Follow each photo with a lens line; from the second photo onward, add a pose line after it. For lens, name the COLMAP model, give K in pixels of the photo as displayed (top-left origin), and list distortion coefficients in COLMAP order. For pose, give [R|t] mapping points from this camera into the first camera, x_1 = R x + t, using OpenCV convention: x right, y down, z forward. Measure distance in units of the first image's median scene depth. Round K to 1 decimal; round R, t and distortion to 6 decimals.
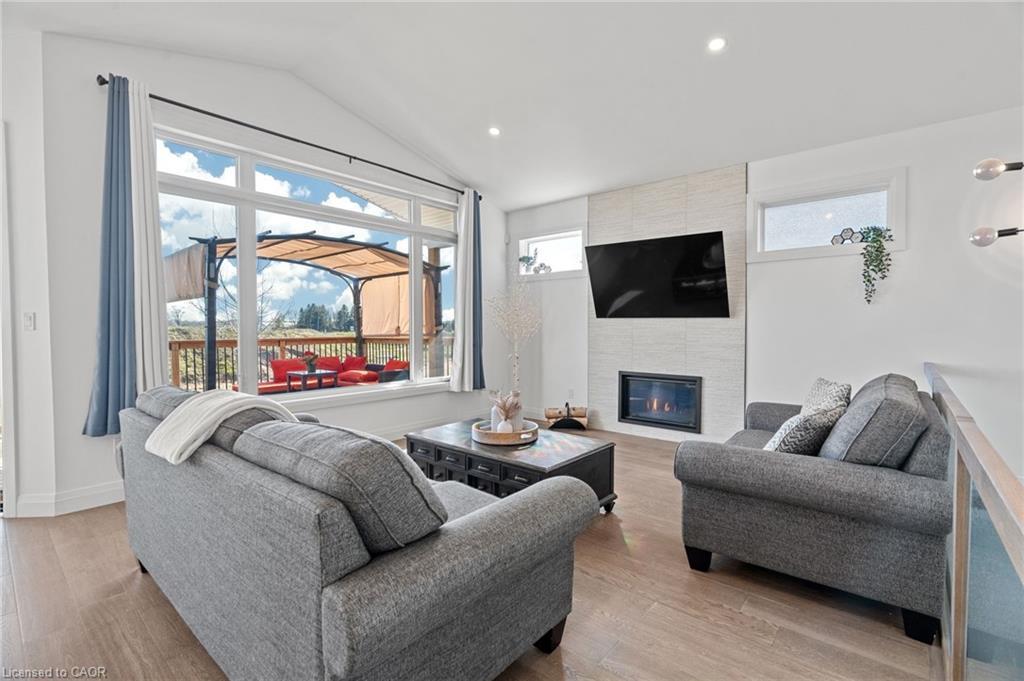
lens RADIAL K [[464.3, 0, 514.2], [0, 464.3, 334.1], [0, 0, 1]] dist [-0.015501, -0.000751]
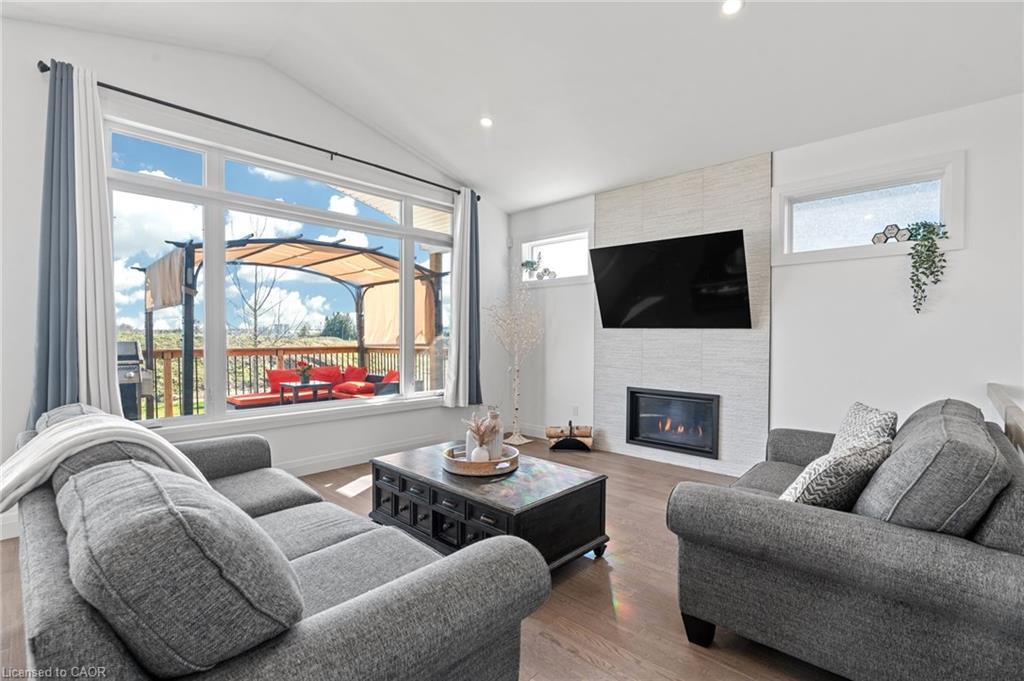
lens RADIAL K [[469.7, 0, 512.0], [0, 469.7, 340.5], [0, 0, 1]] dist [-0.014066, 0.001161]
pose [[0.998471, 0.005596, -0.054992, 0.059578], [-0.005926, 0.999965, -0.005845, -0.004784], [0.054957, 0.006162, 0.998470, 0.086643]]
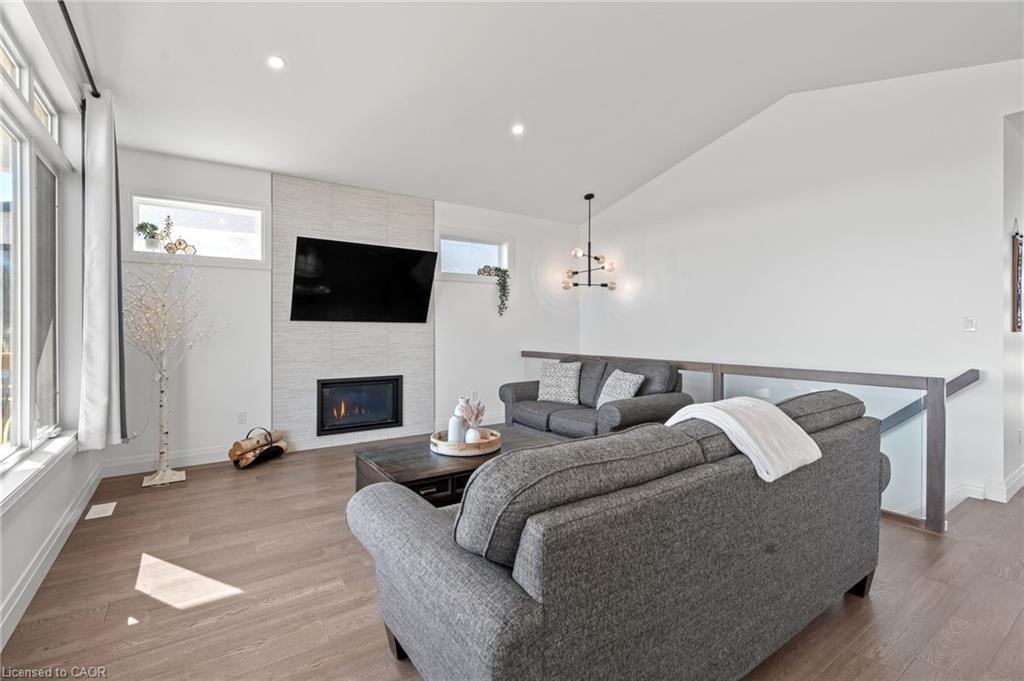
lens RADIAL K [[472.0, 0, 511.8], [0, 472.0, 328.8], [0, 0, 1]] dist [-0.005028, 0.000151]
pose [[0.262731, 0.001701, 0.964868, -0.653726], [0.016401, 0.999846, -0.006229, -0.009546], [-0.964730, 0.017461, 0.262663, 0.451684]]
